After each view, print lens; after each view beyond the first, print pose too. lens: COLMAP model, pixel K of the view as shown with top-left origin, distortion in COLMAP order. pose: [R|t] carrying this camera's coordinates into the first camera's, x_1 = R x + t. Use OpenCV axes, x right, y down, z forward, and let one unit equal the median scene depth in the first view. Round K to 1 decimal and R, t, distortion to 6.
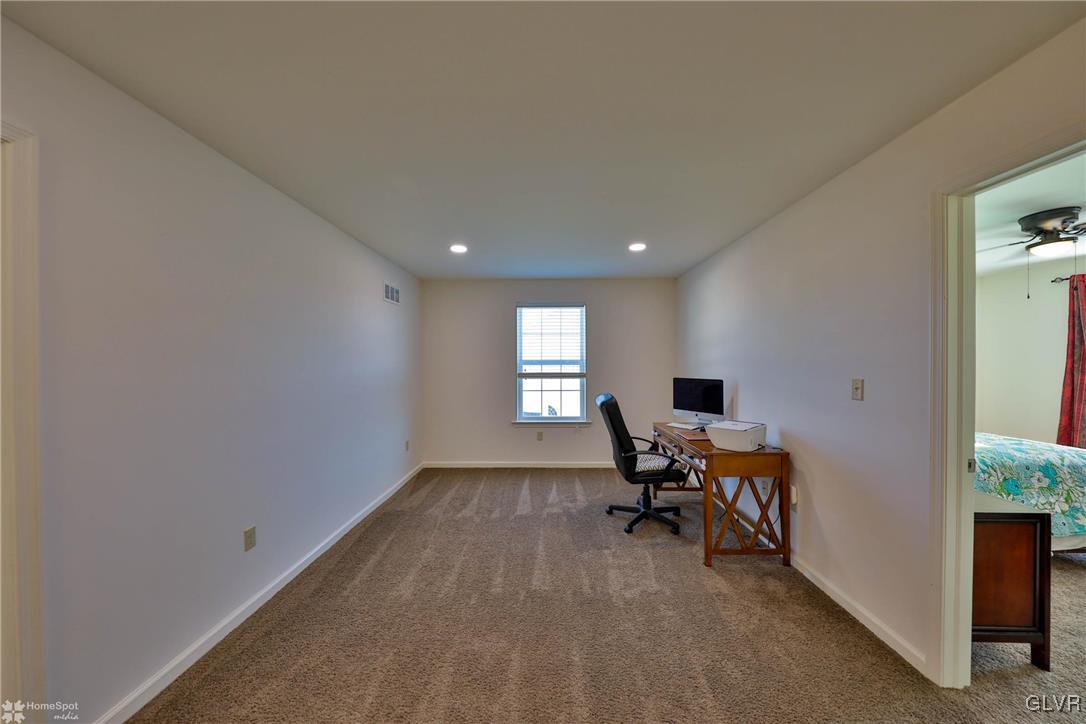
lens RADIAL K [[368.7, 0, 546.3], [0, 368.7, 362.8], [0, 0, 1]] dist [-0.005014, -0.000587]
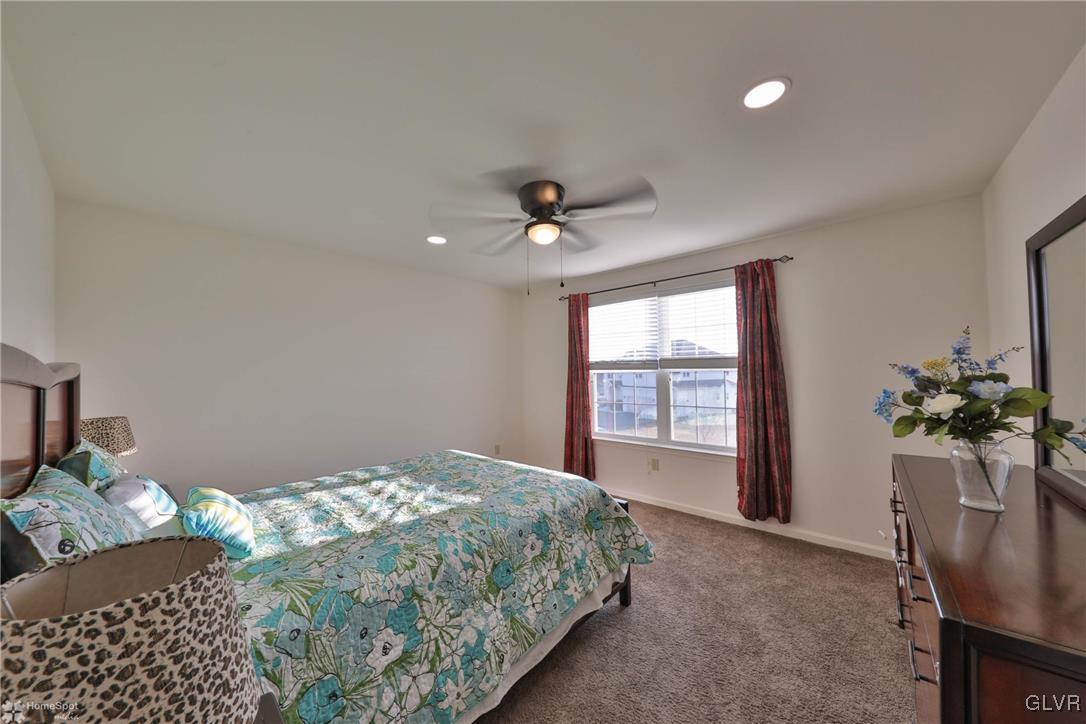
lens RADIAL K [[368.7, 0, 547.3], [0, 368.7, 366.1], [0, 0, 1]] dist [-0.005014, -0.000587]
pose [[0.641006, -0.003437, 0.767528, 0.840759], [0.023596, 0.999606, -0.015231, -0.007095], [-0.767173, 0.027874, 0.640835, 0.524938]]
